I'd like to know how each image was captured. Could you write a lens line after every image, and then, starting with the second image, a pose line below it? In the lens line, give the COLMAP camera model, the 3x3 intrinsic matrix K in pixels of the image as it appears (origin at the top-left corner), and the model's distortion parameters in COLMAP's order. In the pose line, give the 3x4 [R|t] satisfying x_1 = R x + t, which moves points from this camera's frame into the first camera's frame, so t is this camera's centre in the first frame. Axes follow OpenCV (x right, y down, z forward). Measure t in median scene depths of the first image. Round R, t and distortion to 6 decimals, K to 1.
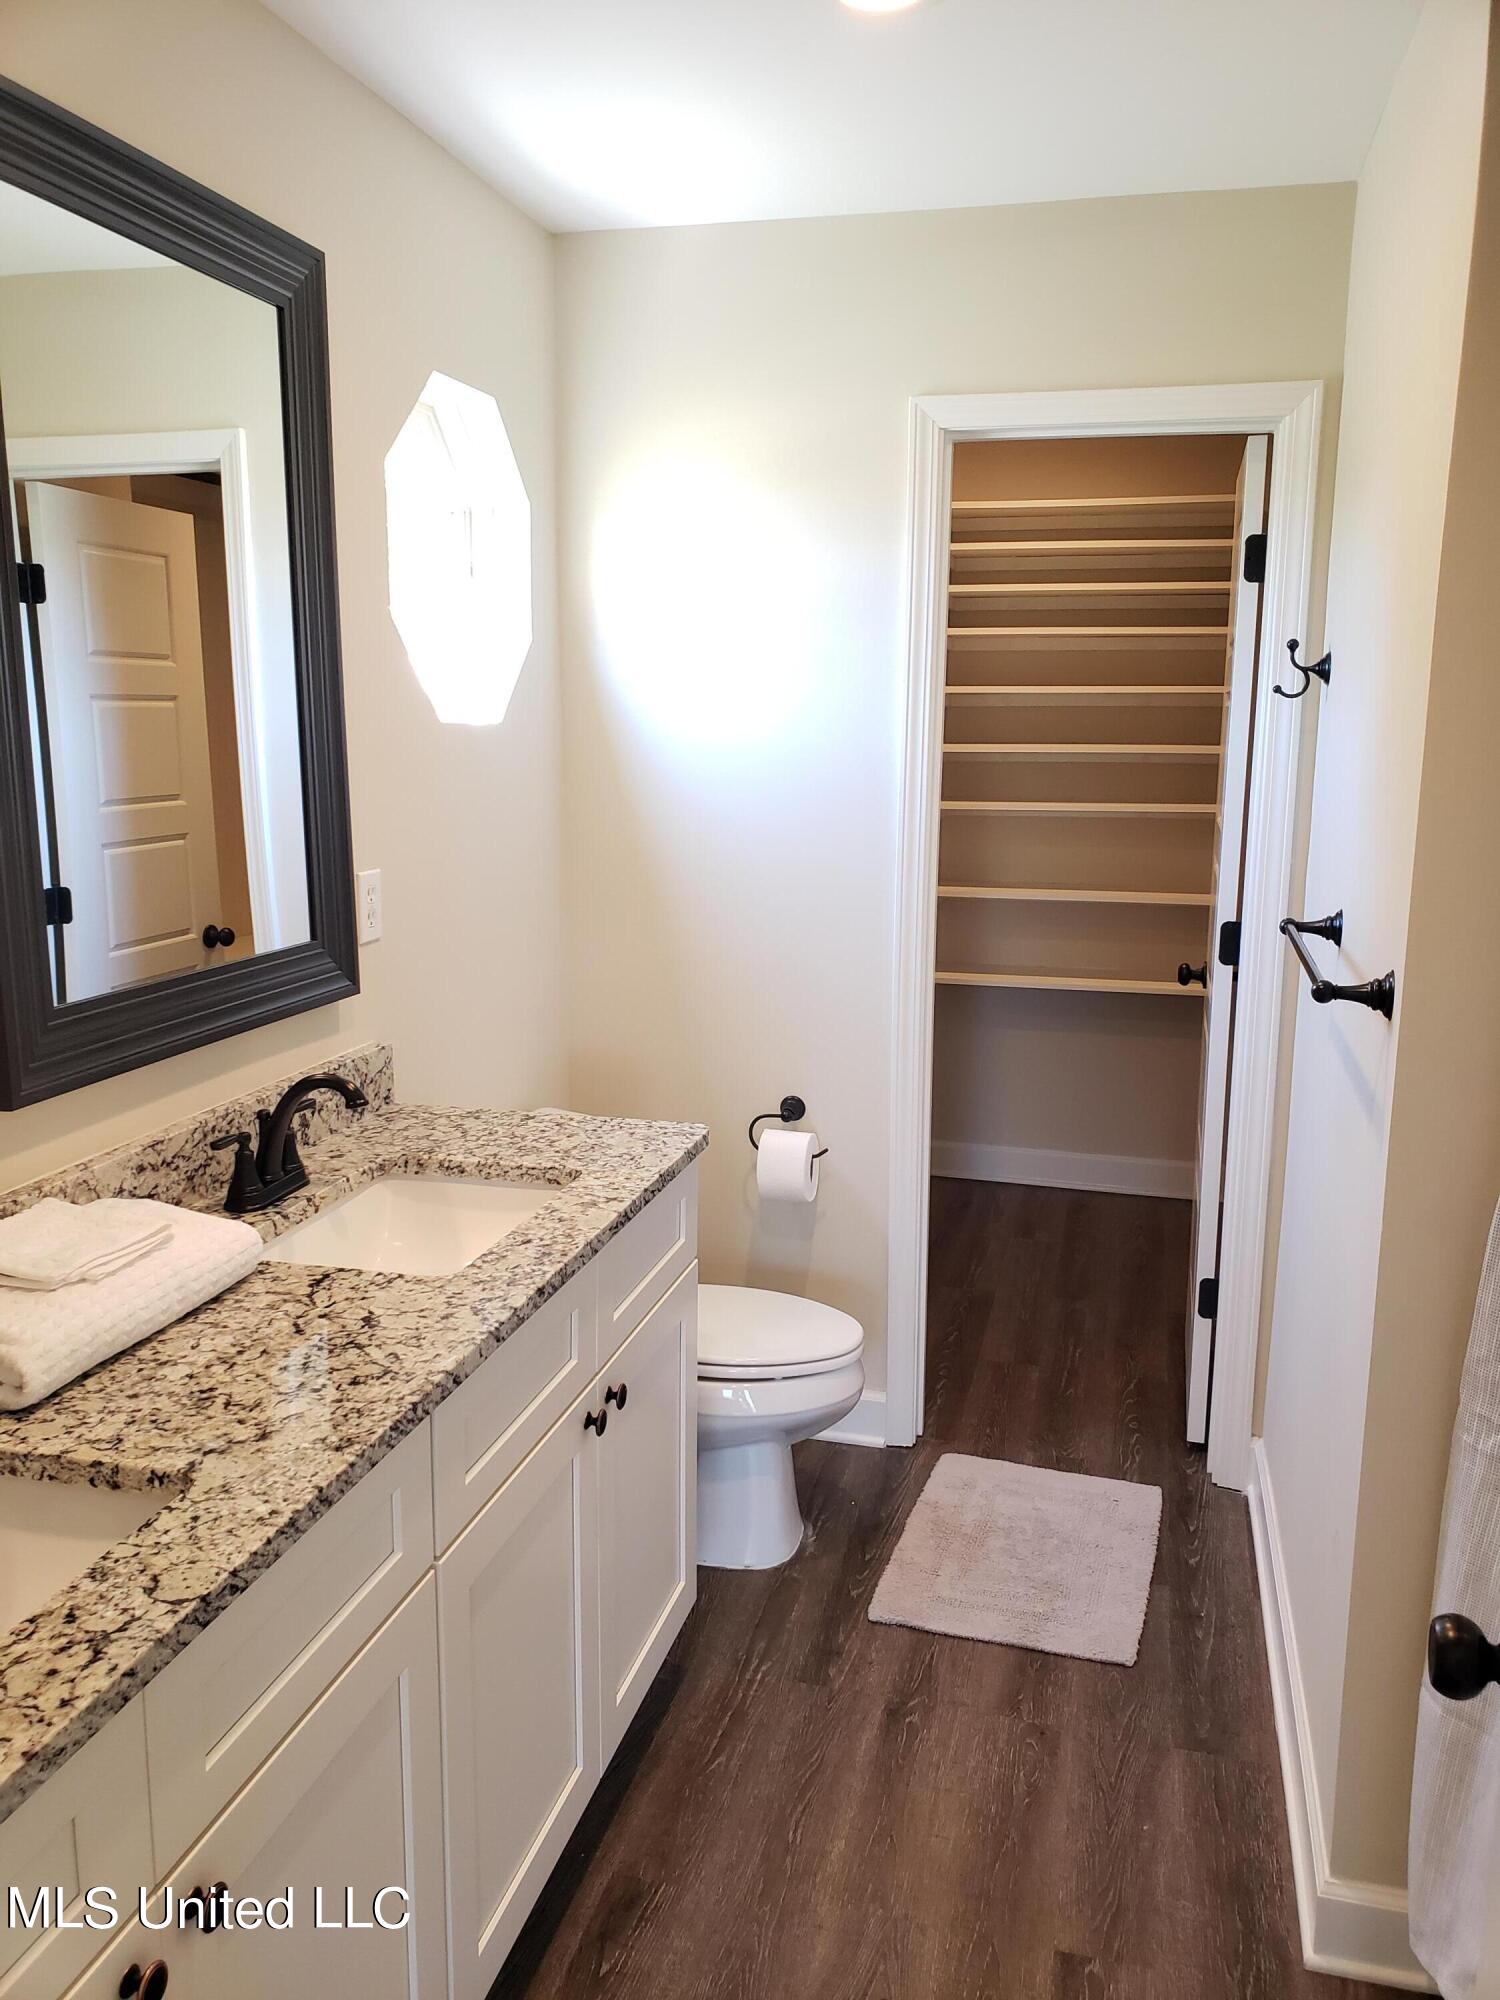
lens RADIAL K [[1537.2, 0, 763.0], [0, 1537.2, 998.1], [0, 0, 1]] dist [0.010037, -0.005322]
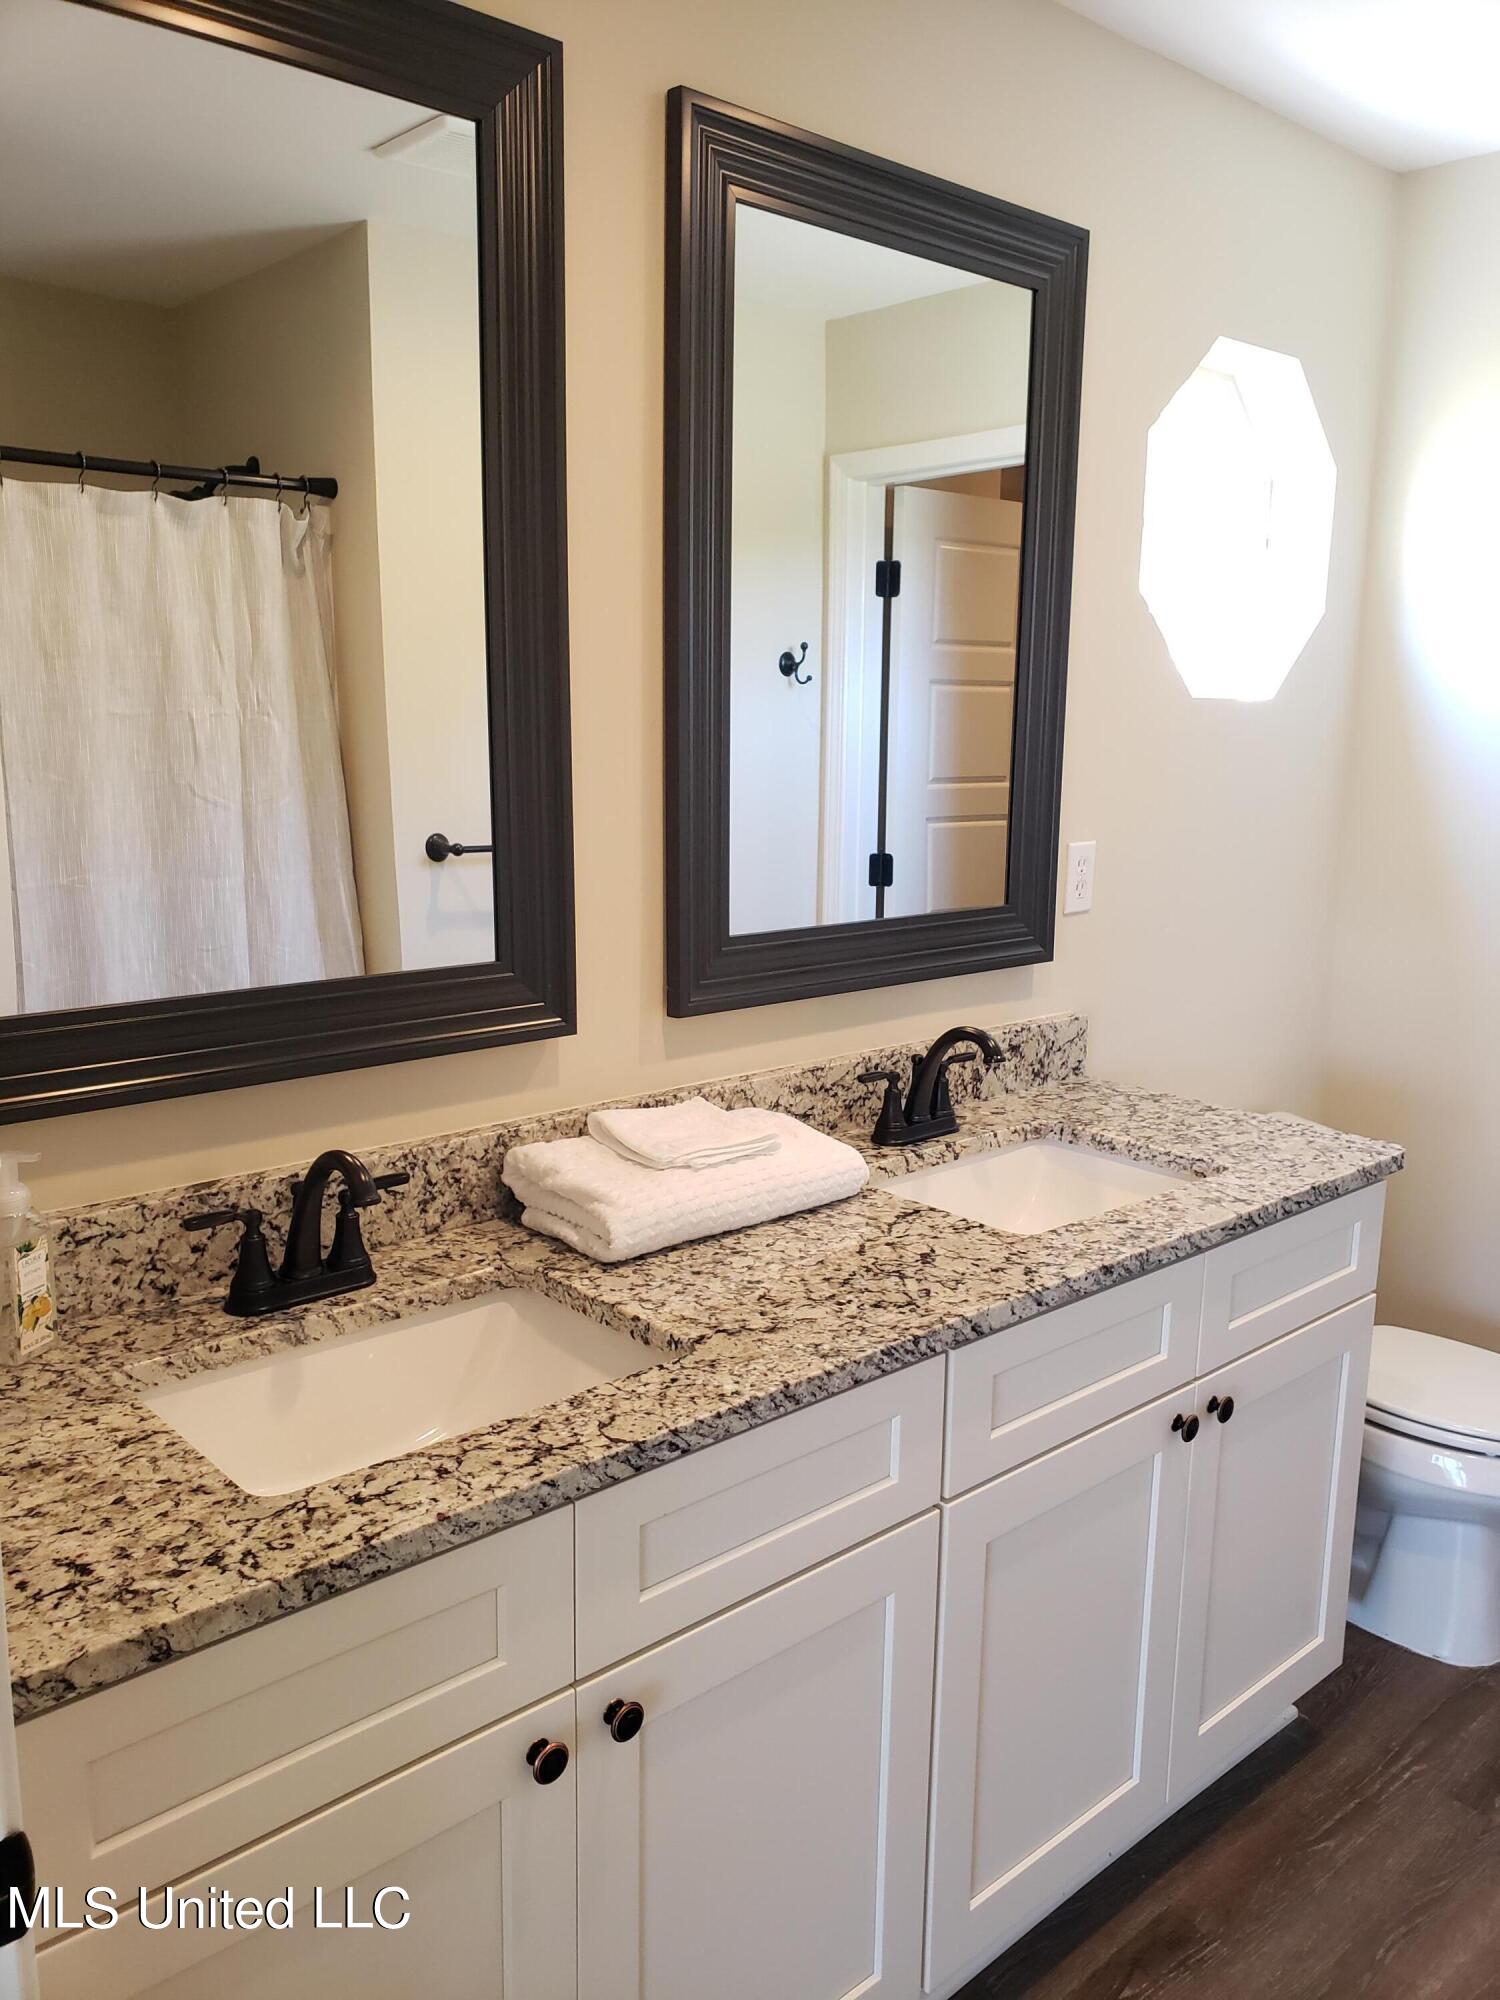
lens RADIAL K [[1537.2, 0, 801.8], [0, 1537.2, 992.9], [0, 0, 1]] dist [0.010037, -0.005322]
pose [[0.847819, 0.112967, -0.518113, 0.156076], [-0.116947, 0.992821, 0.025104, 0.014357], [0.517229, 0.039308, 0.854944, 0.057092]]
